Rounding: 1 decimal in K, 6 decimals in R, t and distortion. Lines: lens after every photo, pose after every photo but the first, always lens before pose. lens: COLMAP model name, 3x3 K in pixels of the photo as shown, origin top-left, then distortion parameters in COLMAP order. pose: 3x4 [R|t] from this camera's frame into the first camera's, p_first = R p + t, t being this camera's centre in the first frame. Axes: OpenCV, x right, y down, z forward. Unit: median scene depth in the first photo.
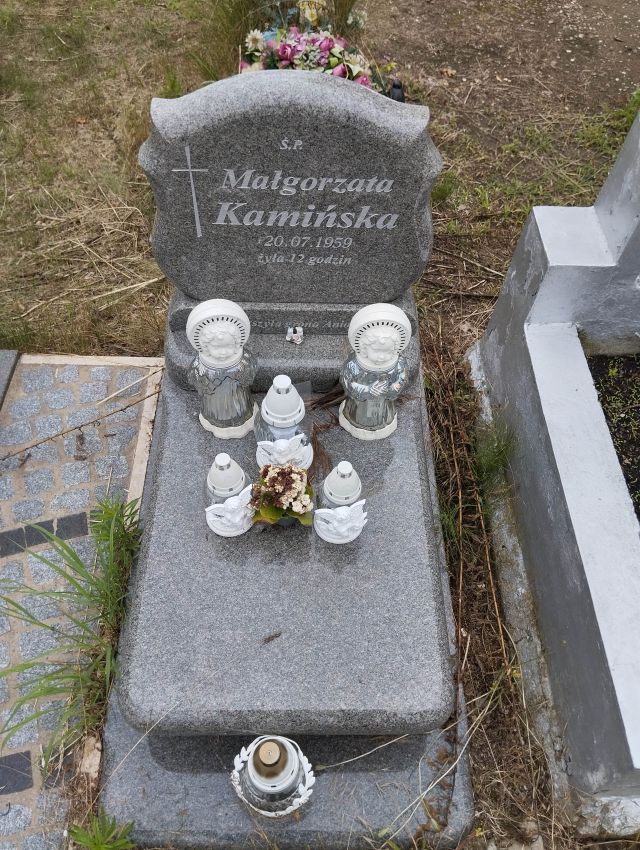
lens RADIAL K [[688.0, 0, 333.2], [0, 688.0, 423.9], [0, 0, 1]] dist [0.050588, -0.082810]
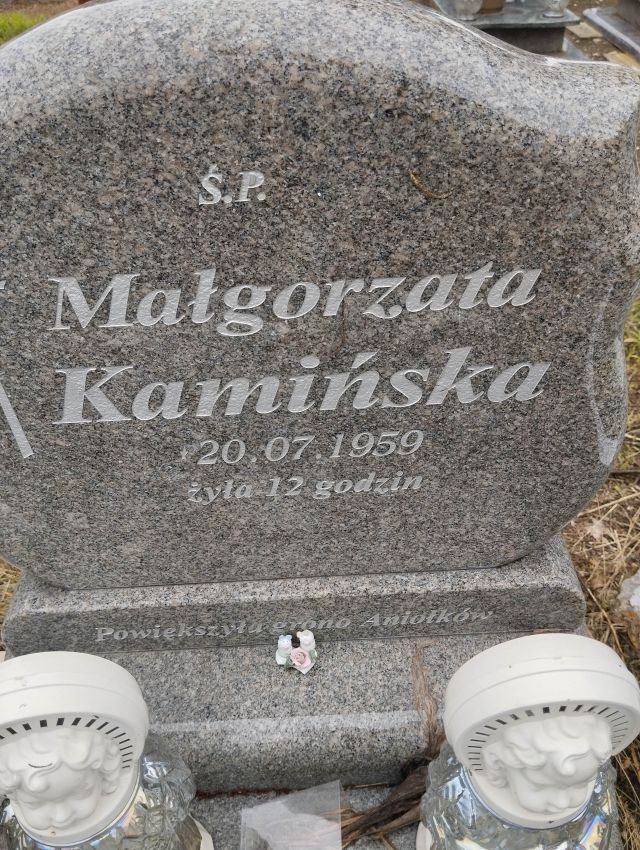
lens RADIAL K [[691.3, 0, 315.4], [0, 691.3, 404.8], [0, 0, 1]] dist [0.110691, -0.198661]
pose [[0.995355, -0.072051, -0.063855, -0.006770], [0.055174, 0.970439, -0.234956, -0.207949], [0.078897, 0.230341, 0.969906, 0.657039]]
